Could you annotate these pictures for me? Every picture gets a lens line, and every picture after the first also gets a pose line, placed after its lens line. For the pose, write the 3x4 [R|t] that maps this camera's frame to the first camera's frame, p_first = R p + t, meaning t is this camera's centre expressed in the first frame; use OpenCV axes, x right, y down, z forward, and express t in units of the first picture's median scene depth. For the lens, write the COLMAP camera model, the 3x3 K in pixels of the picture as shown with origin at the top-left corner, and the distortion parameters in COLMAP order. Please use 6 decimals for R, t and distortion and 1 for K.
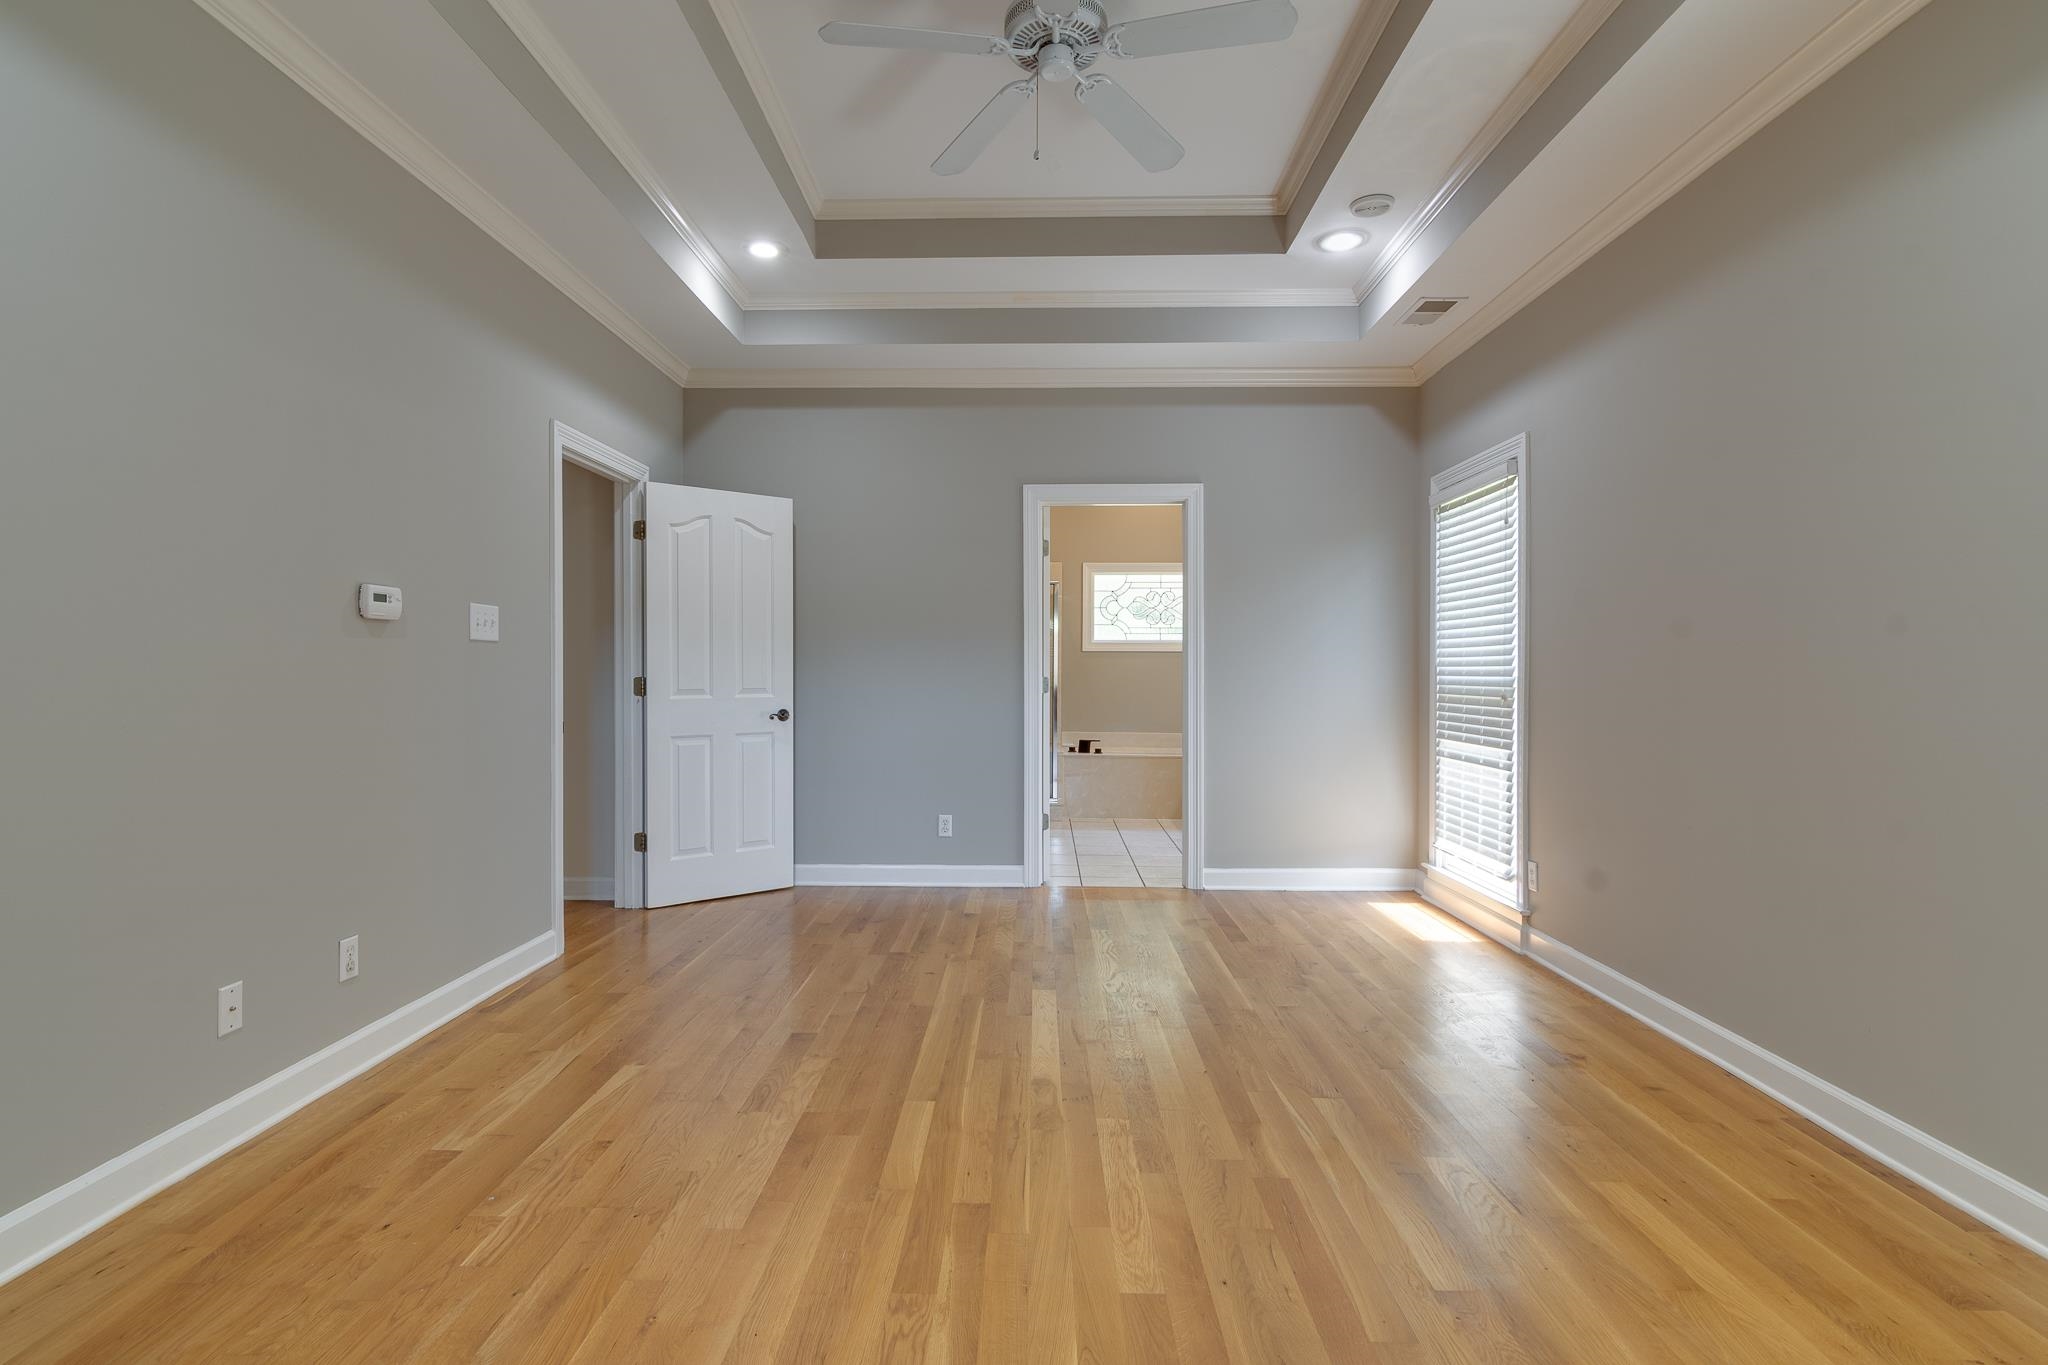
lens RADIAL K [[1215.4, 0, 1015.2], [0, 1215.4, 676.8], [0, 0, 1]] dist [0.011484, 0.001177]
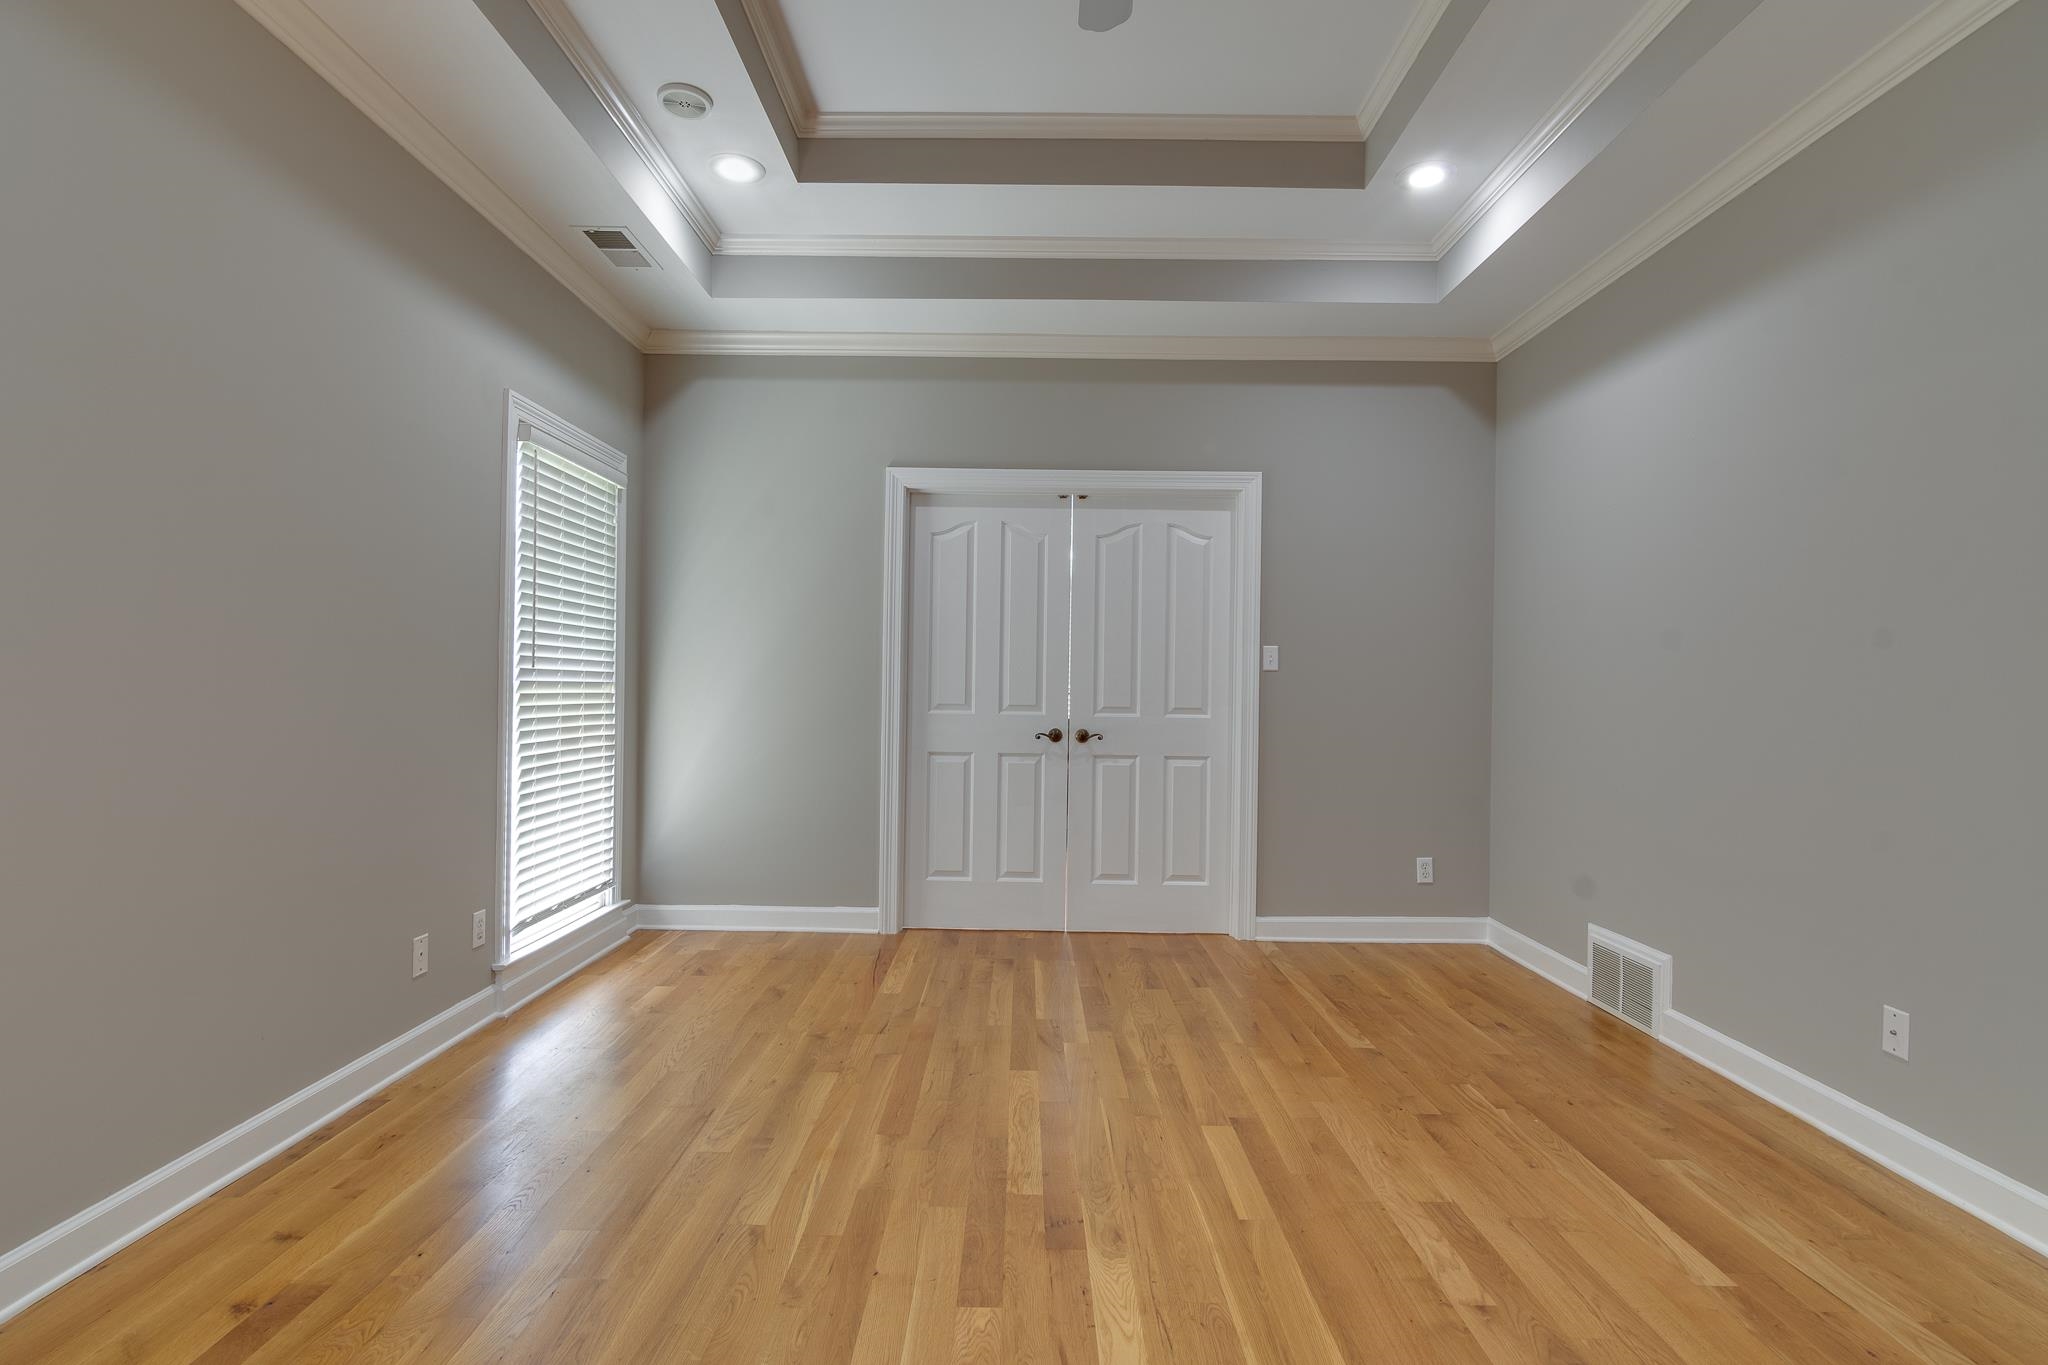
lens RADIAL K [[1009.4, 0, 995.2], [0, 1009.4, 692.2], [0, 0, 1]] dist [-0.003756, 0.002844]
pose [[-0.999686, -0.018501, 0.016899, 0.092896], [-0.018340, 0.999786, 0.009607, -0.007062], [-0.017073, 0.009294, -0.999811, 1.679316]]
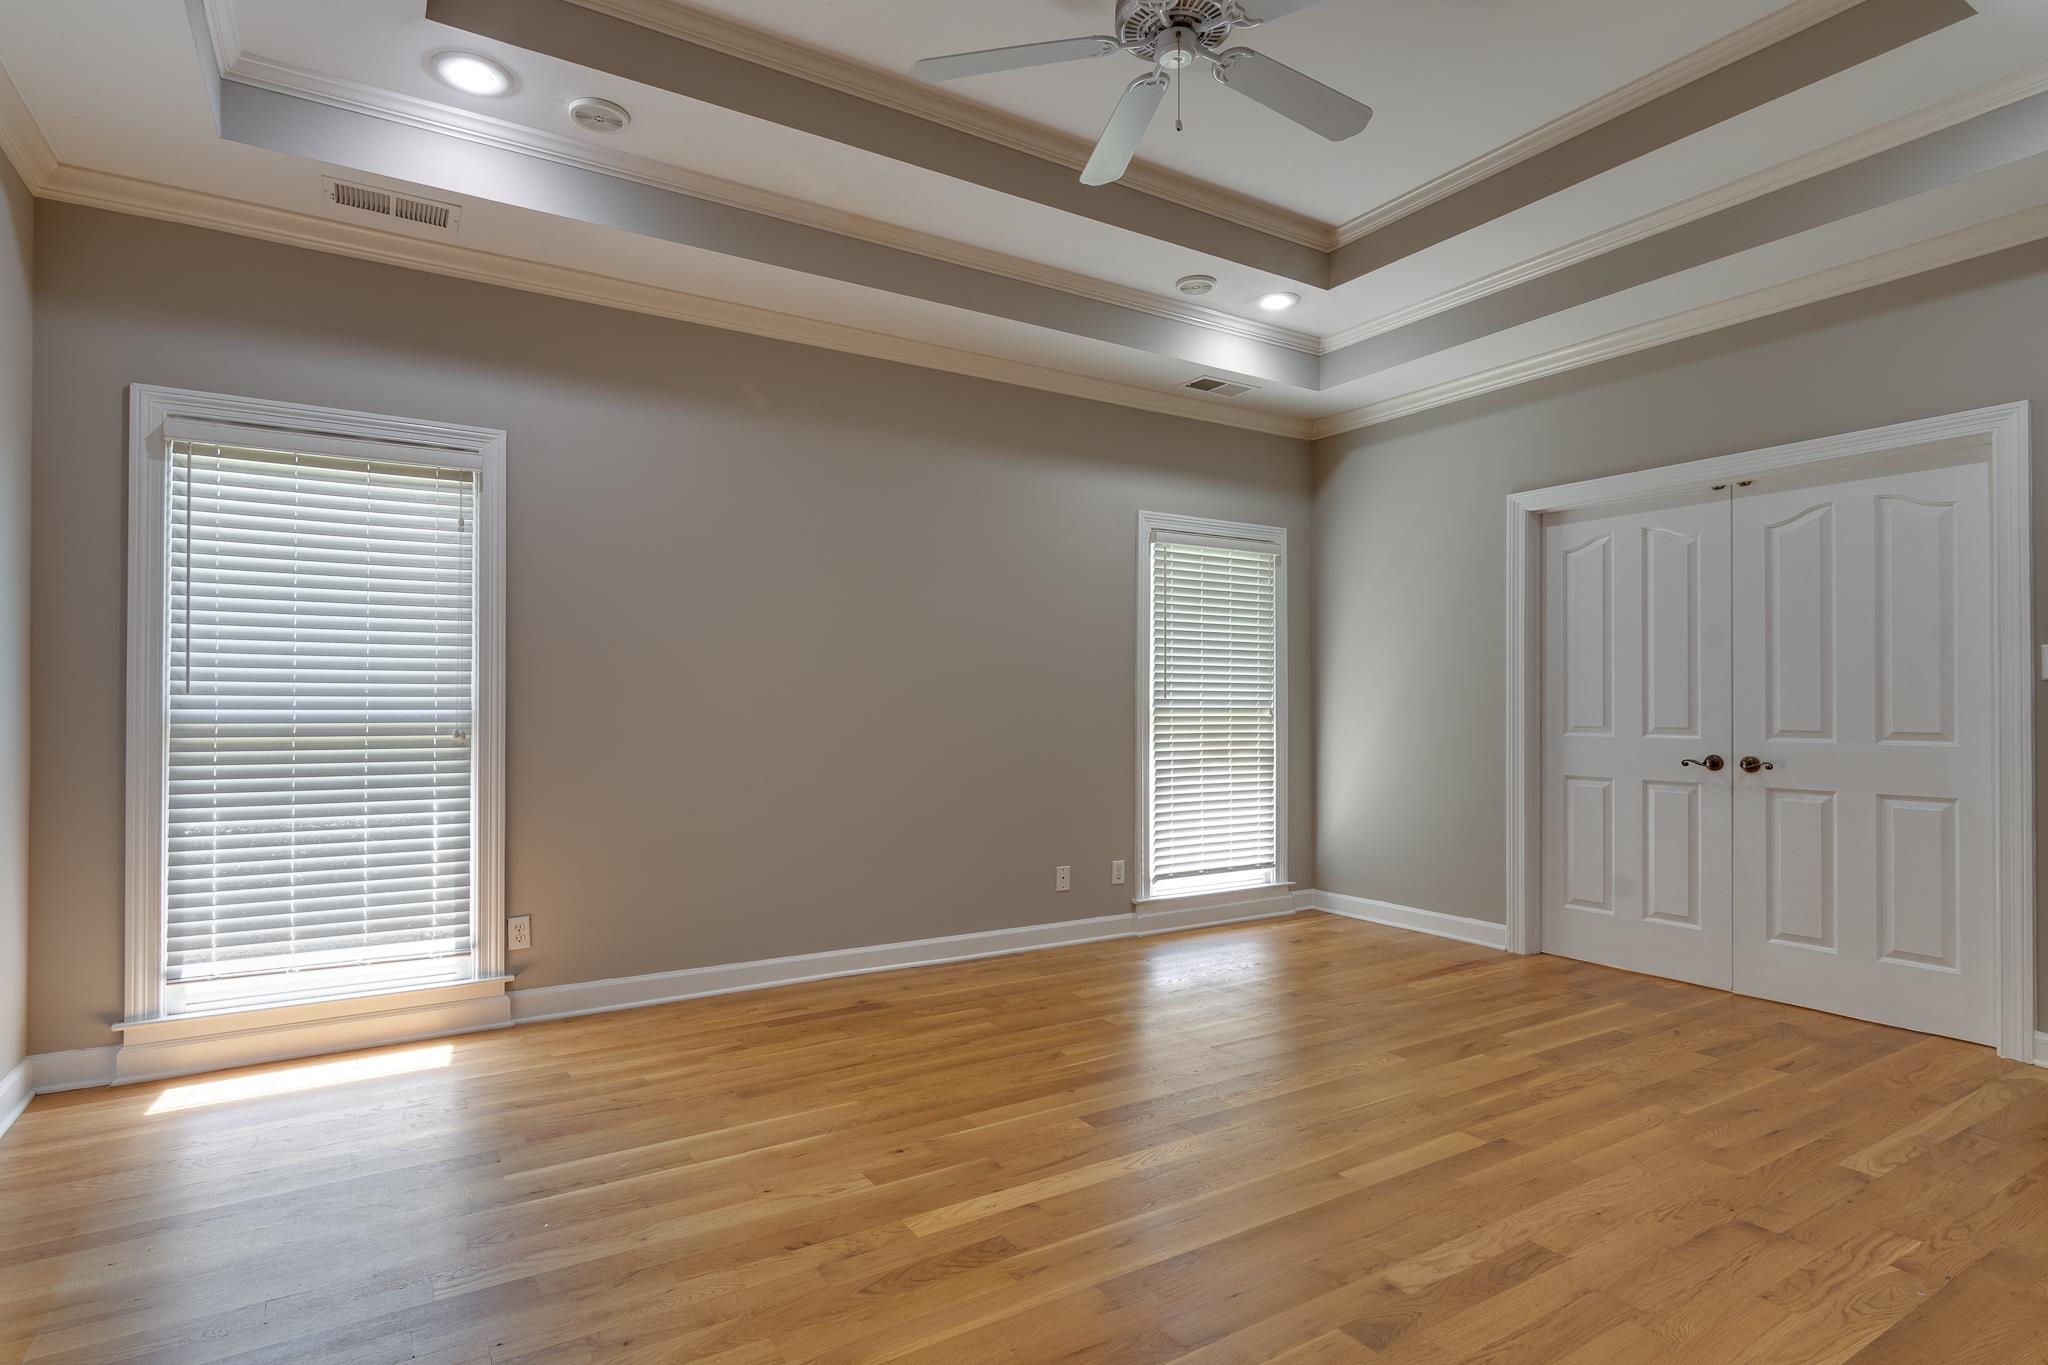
lens RADIAL K [[953.7, 0, 1009.2], [0, 953.7, 699.2], [0, 0, 1]] dist [0.000868, 0.000427]
pose [[-0.558795, 0.001578, 0.829304, -0.528929], [-0.000068, 0.999998, -0.001949, -0.009700], [-0.829306, -0.001146, -0.558794, 1.617268]]
